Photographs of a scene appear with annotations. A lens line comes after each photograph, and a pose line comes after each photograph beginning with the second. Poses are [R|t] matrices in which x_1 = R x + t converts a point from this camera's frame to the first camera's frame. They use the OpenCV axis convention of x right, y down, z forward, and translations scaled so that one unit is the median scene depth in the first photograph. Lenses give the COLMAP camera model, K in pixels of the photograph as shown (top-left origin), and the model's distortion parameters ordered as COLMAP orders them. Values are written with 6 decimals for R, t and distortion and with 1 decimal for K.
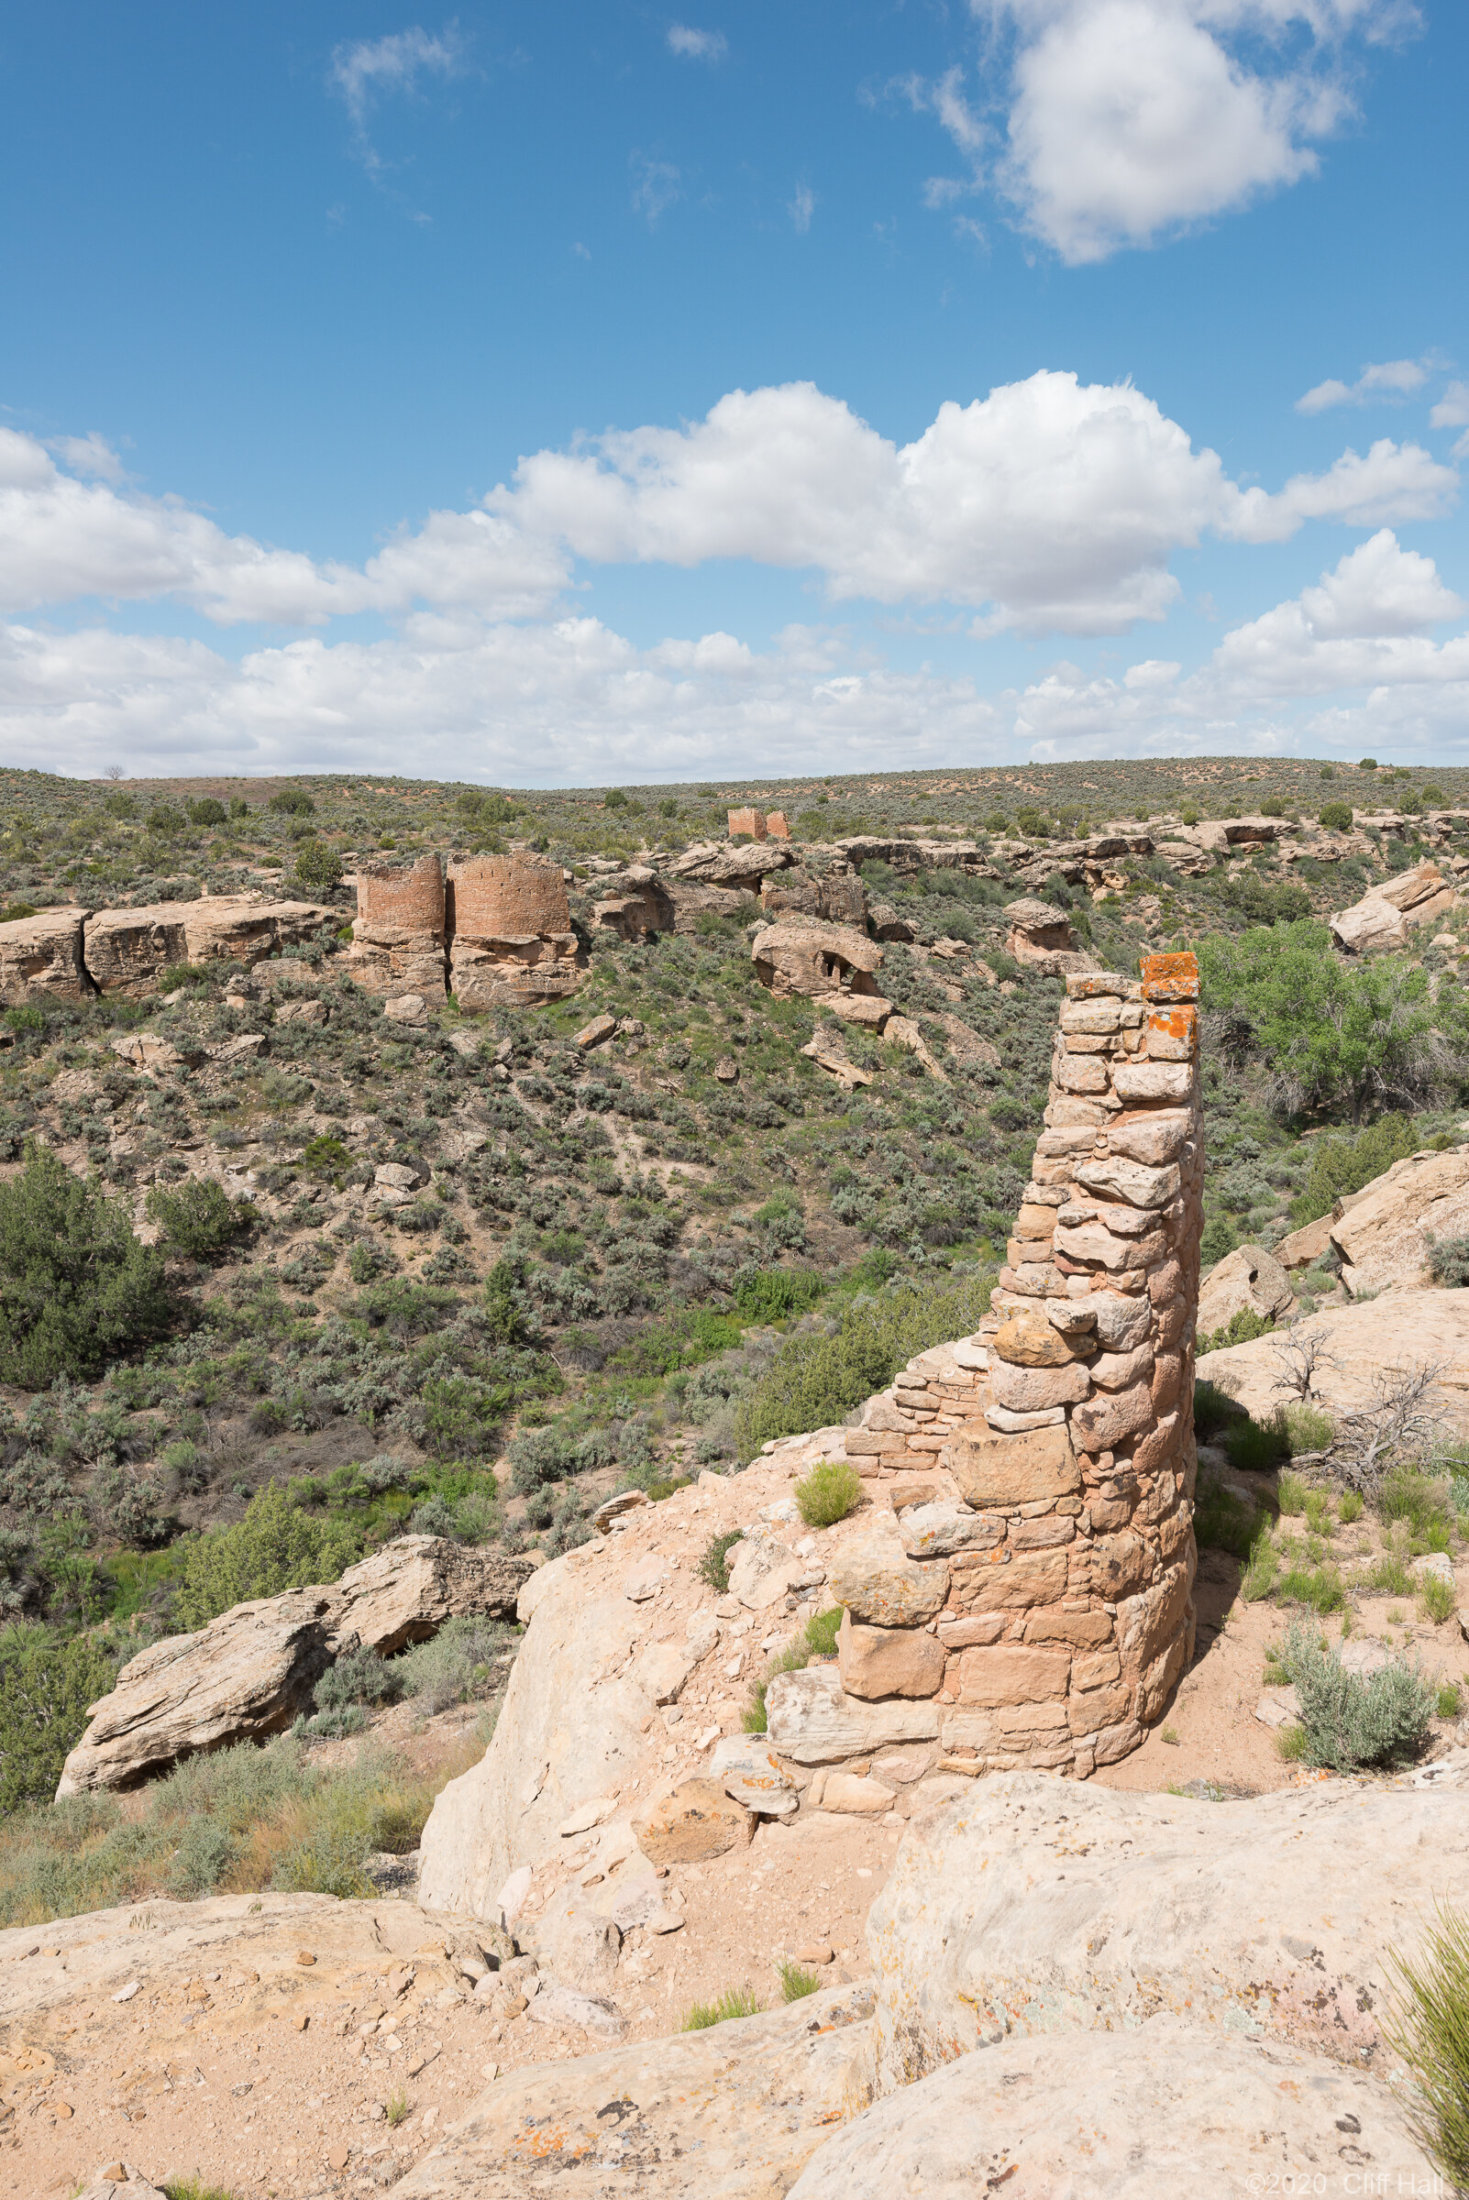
lens RADIAL K [[1629.9, 0, 734.6], [0, 1629.9, 1100.1], [0, 0, 1]] dist [-0.002187, 0.000006]
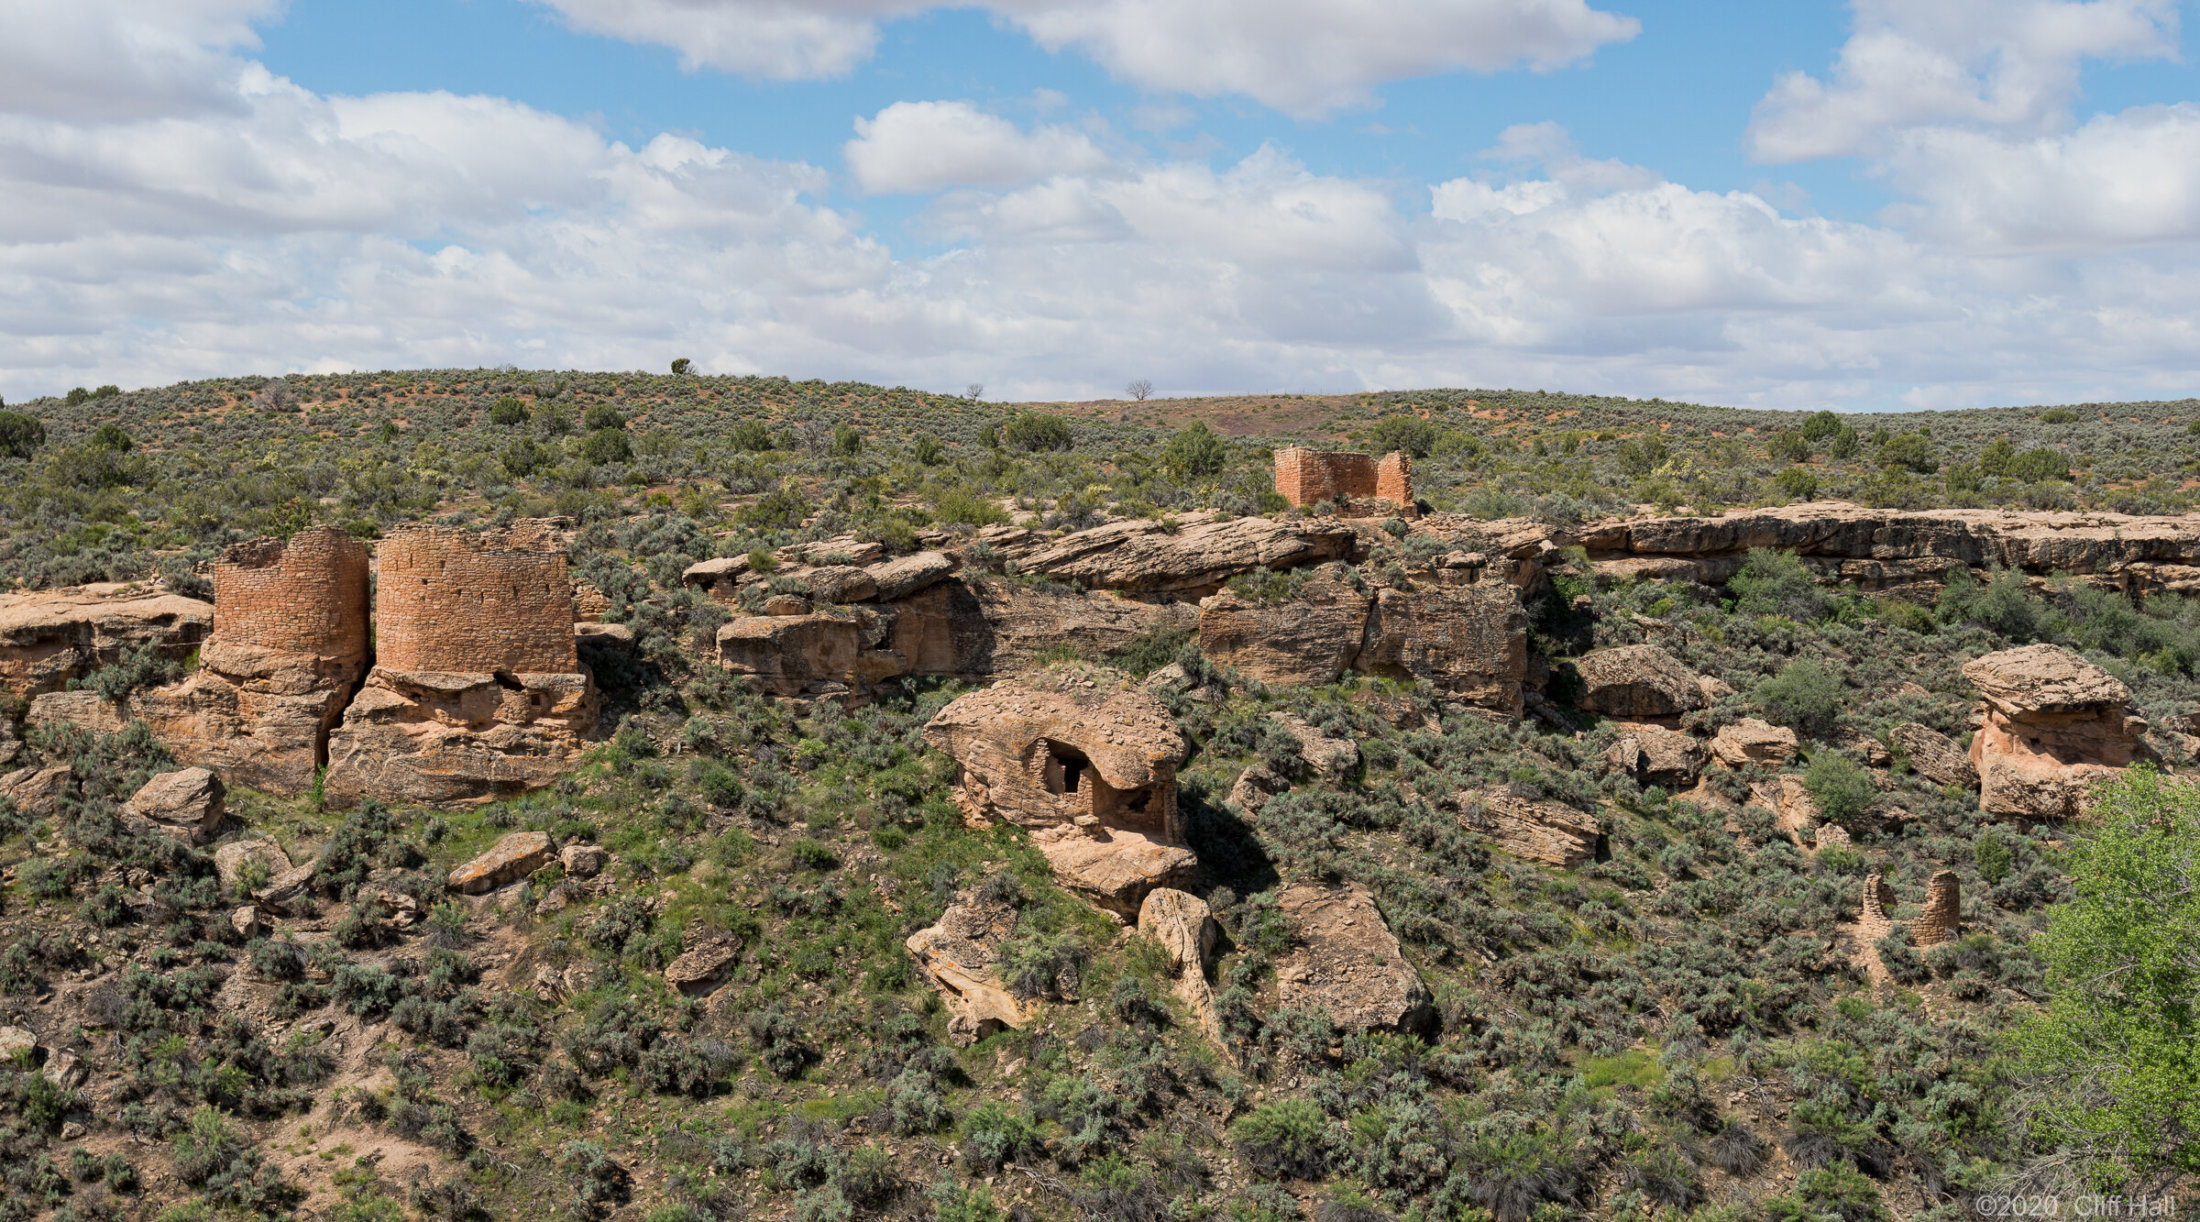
lens RADIAL K [[2492.3, 0, 1099.9], [0, 2492.3, 609.8], [0, 0, 1]] dist [-0.004364, 0.000000]
pose [[0.832182, 0.045003, -0.552673, 0.513364], [-0.102418, 0.992027, -0.073437, -0.082034], [0.544962, 0.117717, 0.830156, 0.409289]]
